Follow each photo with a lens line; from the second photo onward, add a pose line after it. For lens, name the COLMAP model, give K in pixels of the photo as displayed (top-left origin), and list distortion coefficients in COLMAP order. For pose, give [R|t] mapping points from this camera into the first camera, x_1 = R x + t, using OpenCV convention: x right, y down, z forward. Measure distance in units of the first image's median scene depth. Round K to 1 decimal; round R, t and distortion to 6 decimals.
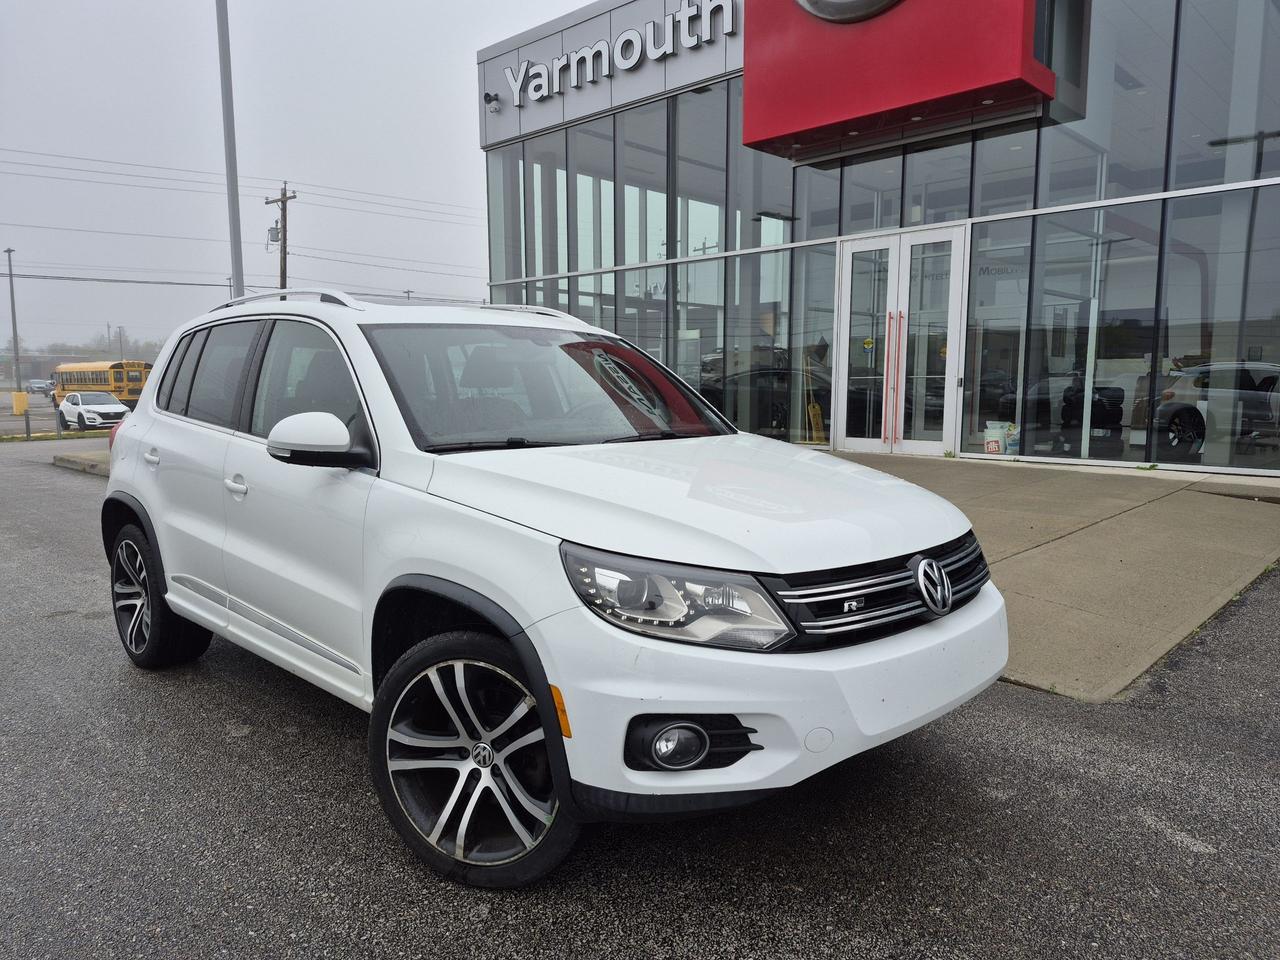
lens RADIAL K [[878.7, 0, 661.5], [0, 878.7, 492.4], [0, 0, 1]] dist [0.041385, -0.039184]
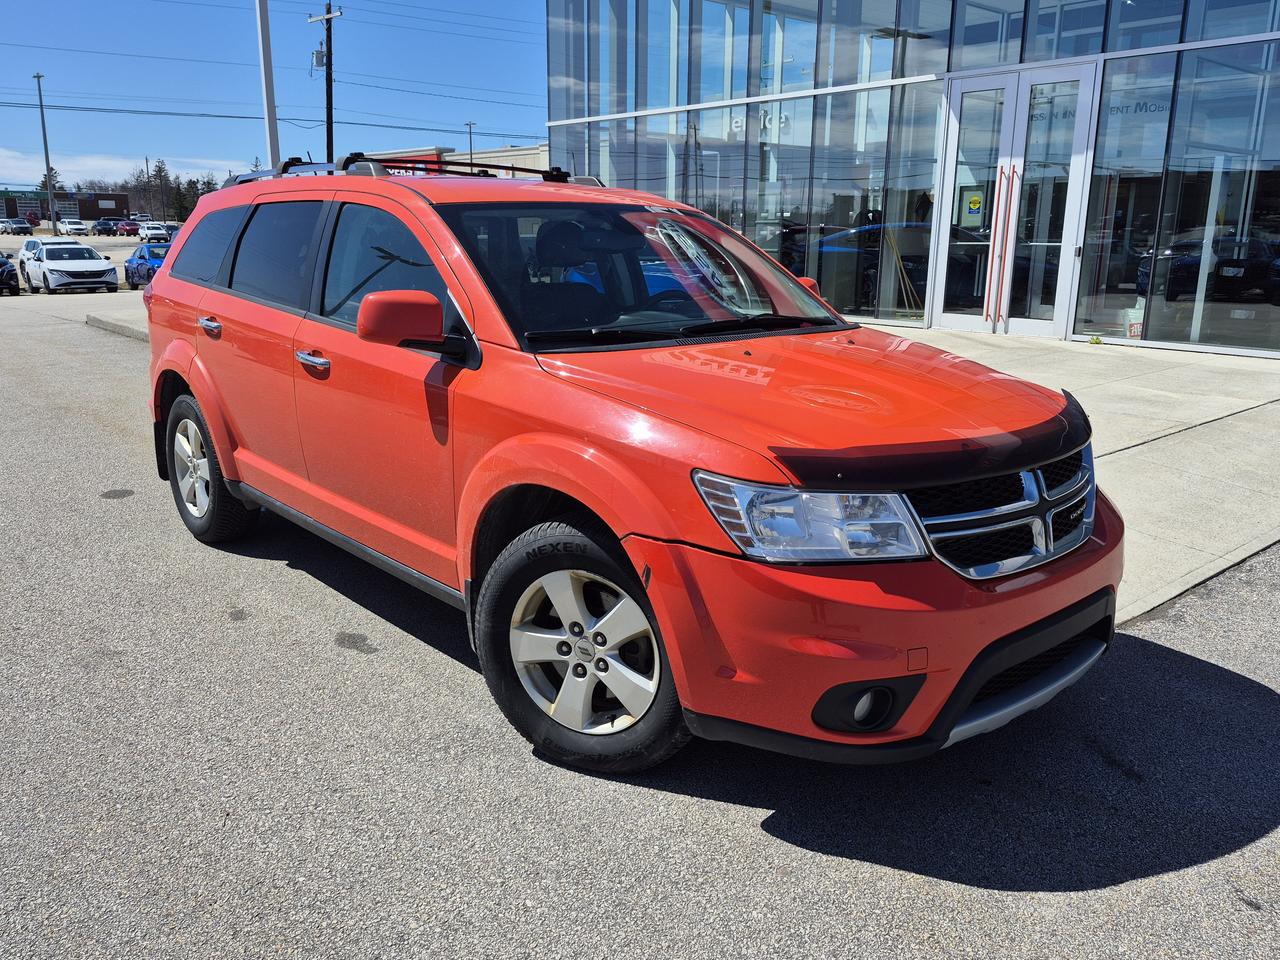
lens RADIAL K [[1000.6, 0, 668.6], [0, 1000.6, 475.6], [0, 0, 1]] dist [0.054233, -0.061269]
pose [[0.995623, 0.033951, -0.087075, 0.028752], [-0.023766, 0.993029, 0.115447, -0.010289], [0.090388, -0.112872, 0.989490, -0.024831]]
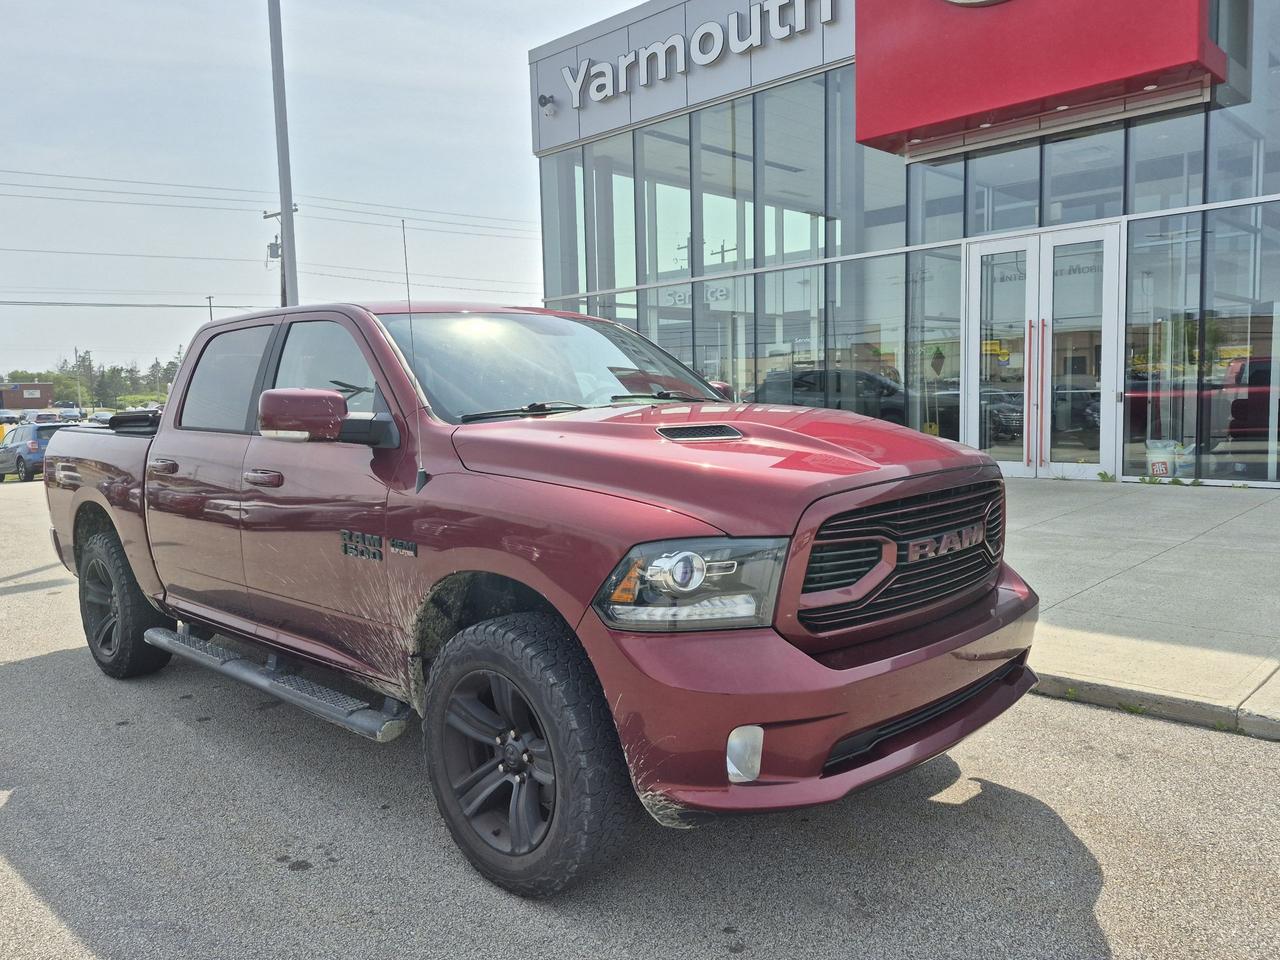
lens RADIAL K [[954.3, 0, 640.9], [0, 954.3, 482.1], [0, 0, 1]] dist [0.026430, -0.017783]
pose [[0.999520, -0.024621, -0.018790, -0.103401], [0.023997, 0.999174, -0.032782, -0.015435], [0.019582, 0.032315, 0.999286, 0.021126]]
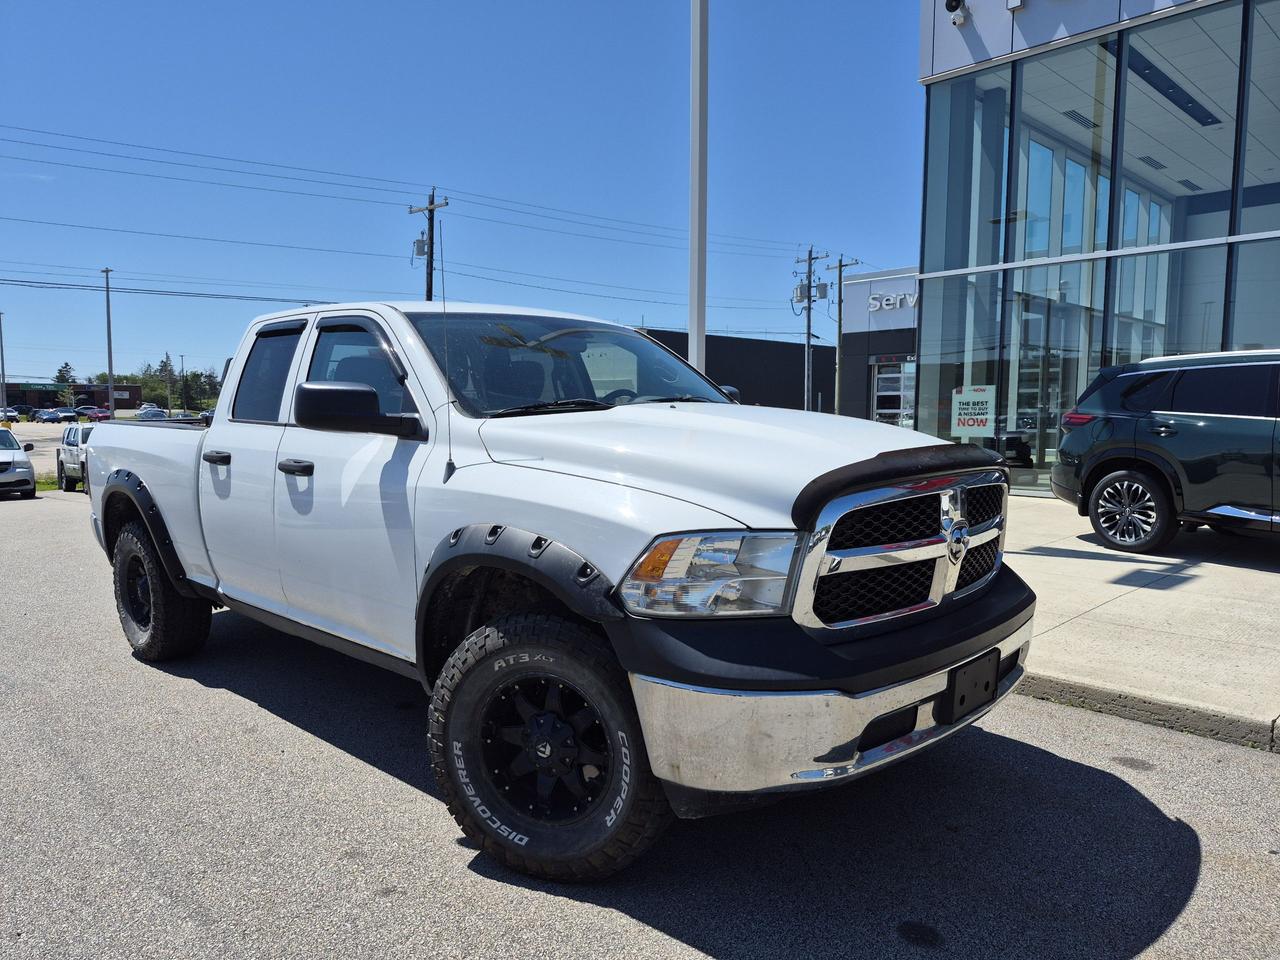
lens RADIAL K [[875.8, 0, 633.3], [0, 875.8, 483.5], [0, 0, 1]] dist [0.026505, -0.015799]
pose [[0.998948, 0.007837, -0.045193, -0.497160], [-0.009805, 0.999005, -0.043498, -0.055669], [0.044807, 0.043895, 0.998031, 0.401733]]
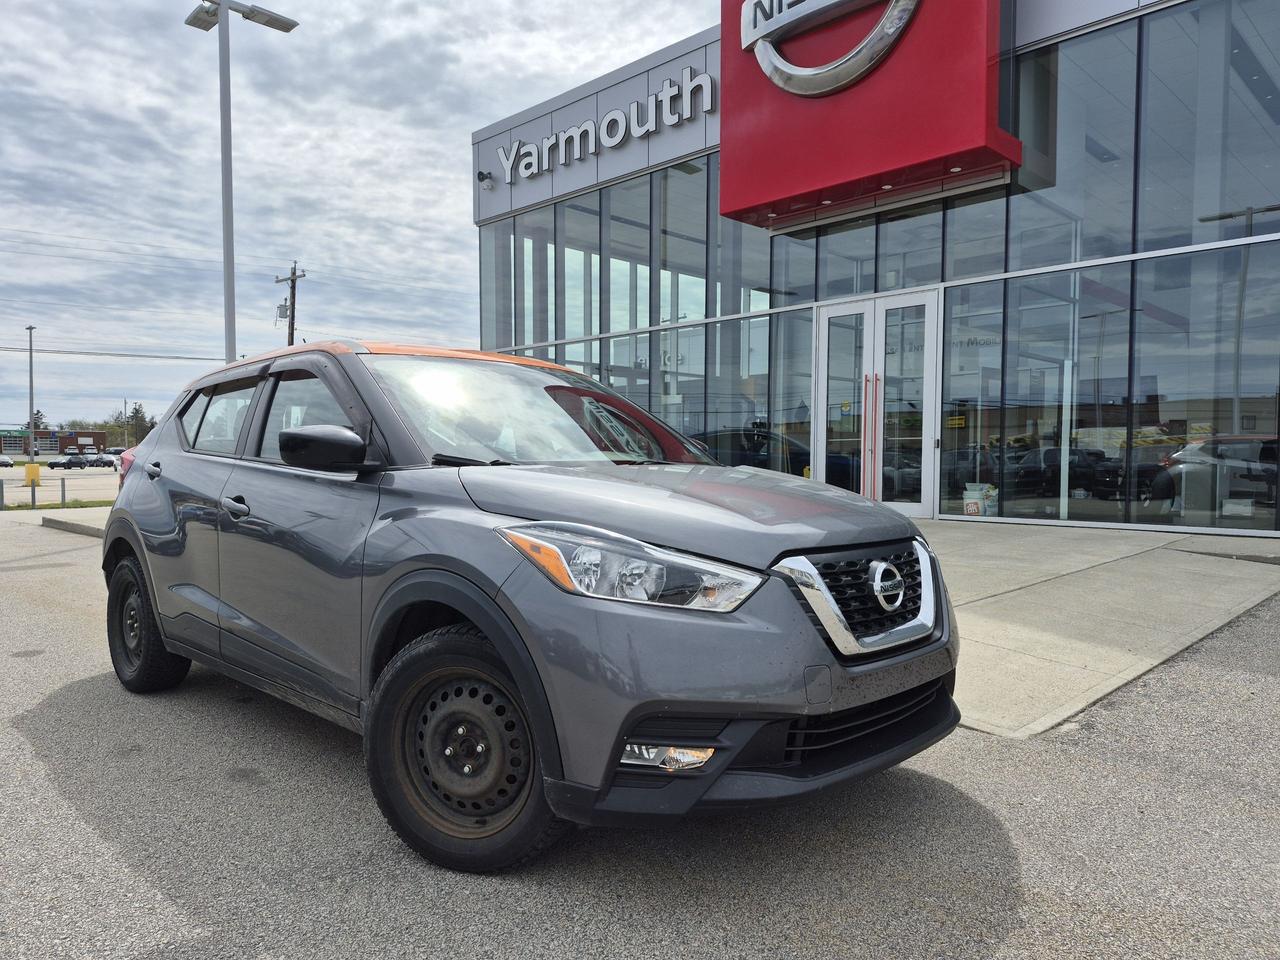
lens RADIAL K [[878.7, 0, 645.1], [0, 878.7, 499.4], [0, 0, 1]] dist [0.041385, -0.039184]
pose [[0.999692, 0.003589, -0.024574, 0.027548], [-0.005508, 0.996903, -0.078449, 0.014219], [0.024217, 0.078561, 0.996615, 0.004513]]
